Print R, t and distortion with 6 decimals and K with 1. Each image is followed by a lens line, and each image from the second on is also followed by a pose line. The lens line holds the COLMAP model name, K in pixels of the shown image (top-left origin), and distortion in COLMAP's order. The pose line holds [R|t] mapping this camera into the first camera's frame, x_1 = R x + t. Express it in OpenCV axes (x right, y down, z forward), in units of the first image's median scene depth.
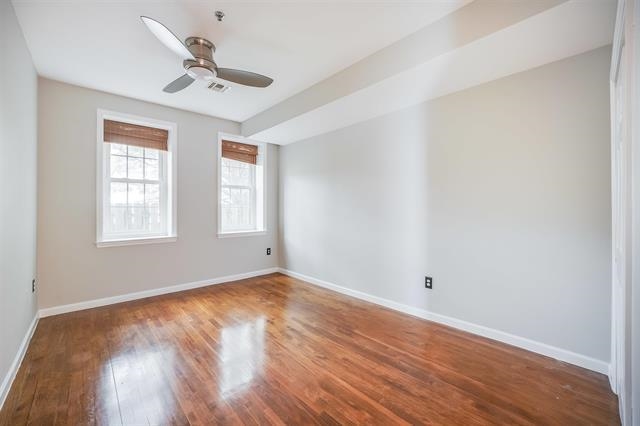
lens RADIAL K [[259.8, 0, 319.2], [0, 259.8, 208.8], [0, 0, 1]] dist [-0.013081, -0.000068]
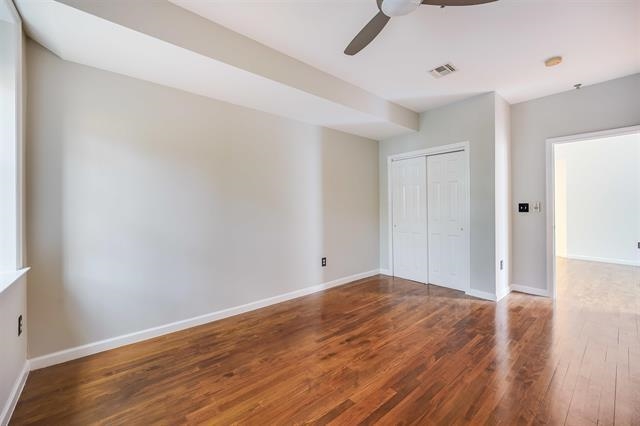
lens RADIAL K [[259.8, 0, 319.2], [0, 259.8, 208.8], [0, 0, 1]] dist [-0.013081, -0.000068]
pose [[0.037342, 0.000946, 0.999302, -1.001972], [0.006652, 0.999977, -0.001195, 0.016012], [-0.999280, 0.006692, 0.037335, 1.073244]]
